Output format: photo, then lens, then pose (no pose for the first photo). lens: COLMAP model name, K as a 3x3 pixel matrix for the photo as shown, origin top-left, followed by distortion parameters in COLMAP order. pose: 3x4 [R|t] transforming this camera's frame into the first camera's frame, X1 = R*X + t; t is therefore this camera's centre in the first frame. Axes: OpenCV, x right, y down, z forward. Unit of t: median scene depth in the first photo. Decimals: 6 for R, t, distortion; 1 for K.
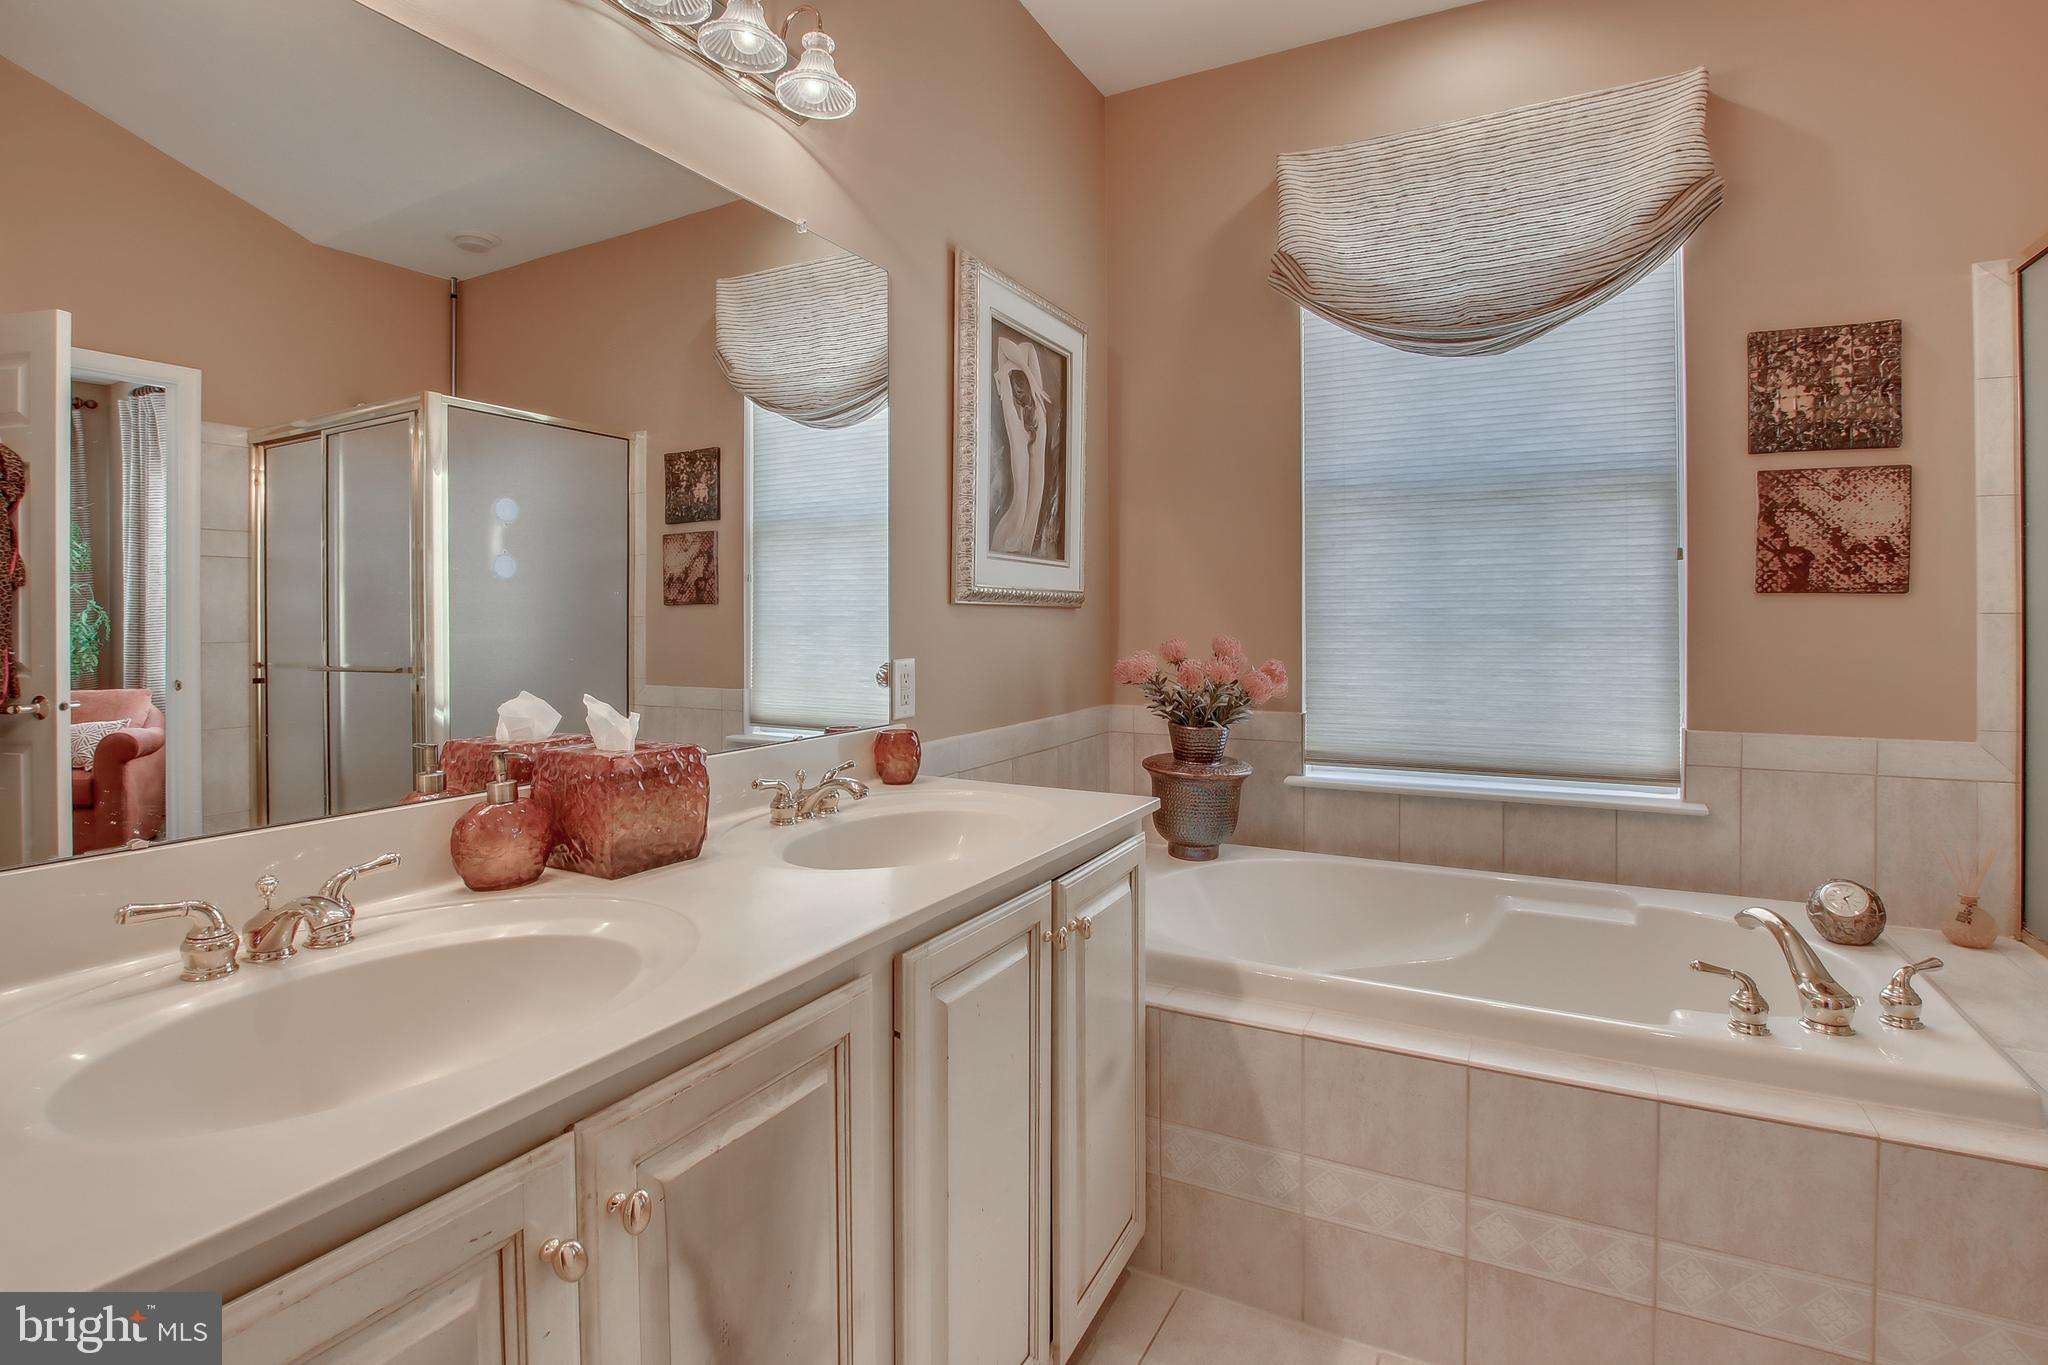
lens RADIAL K [[944.3, 0, 1062.1], [0, 944.3, 598.3], [0, 0, 1]] dist [-0.031001, 0.002164]
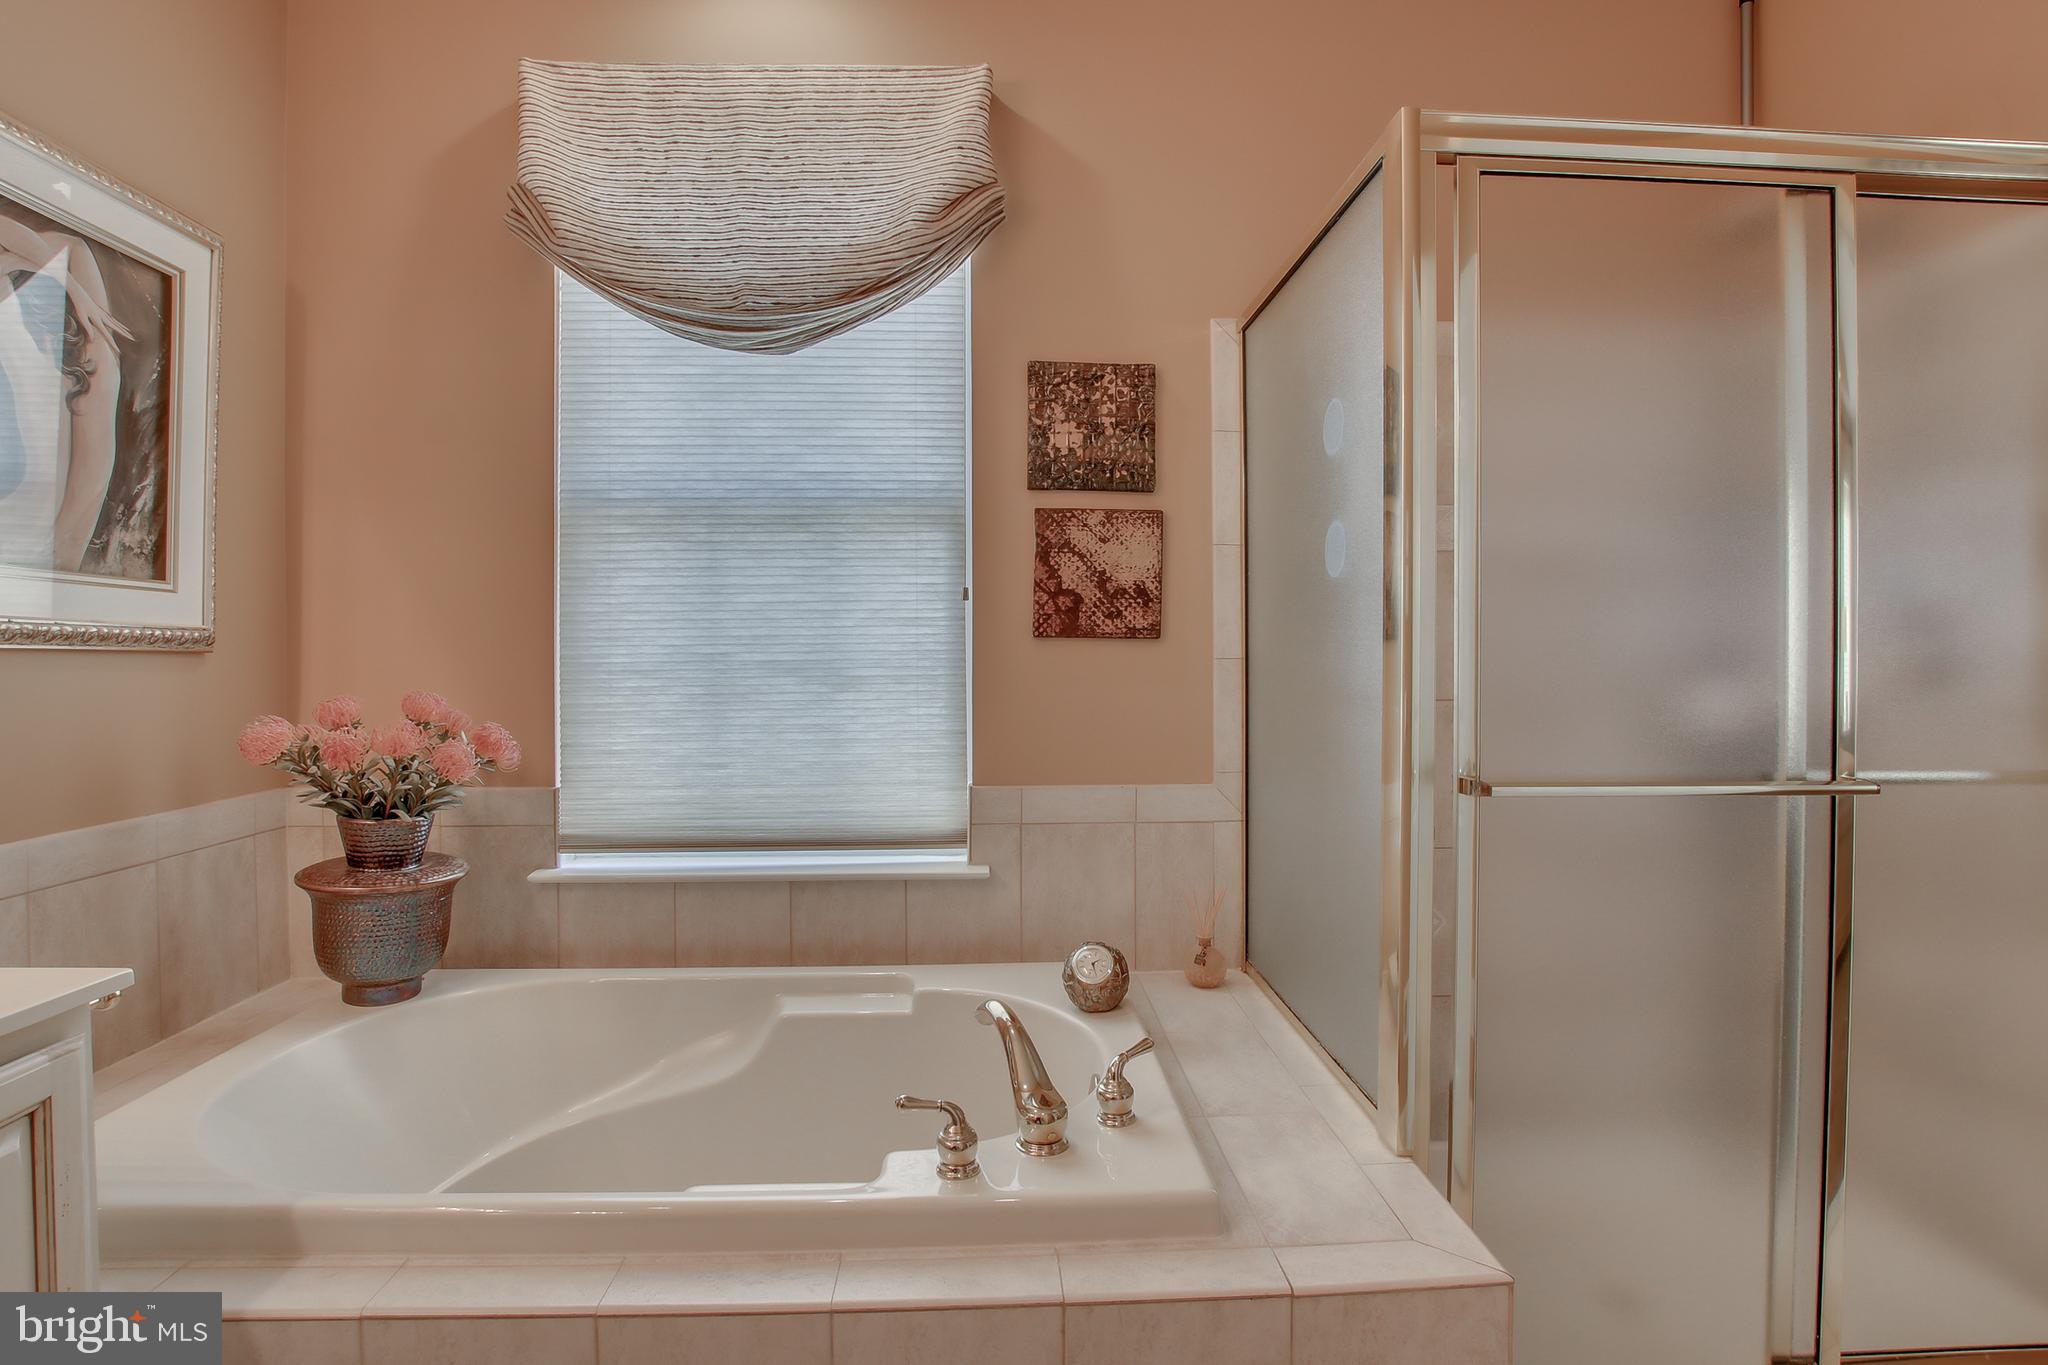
lens RADIAL K [[967.7, 0, 1023.2], [0, 967.7, 631.4], [0, 0, 1]] dist [-0.035299, 0.004489]
pose [[0.862012, 0.009581, 0.506797, 0.229753], [-0.005701, 0.999941, -0.009208, -0.002485], [-0.506856, 0.005048, 0.862016, 0.150625]]
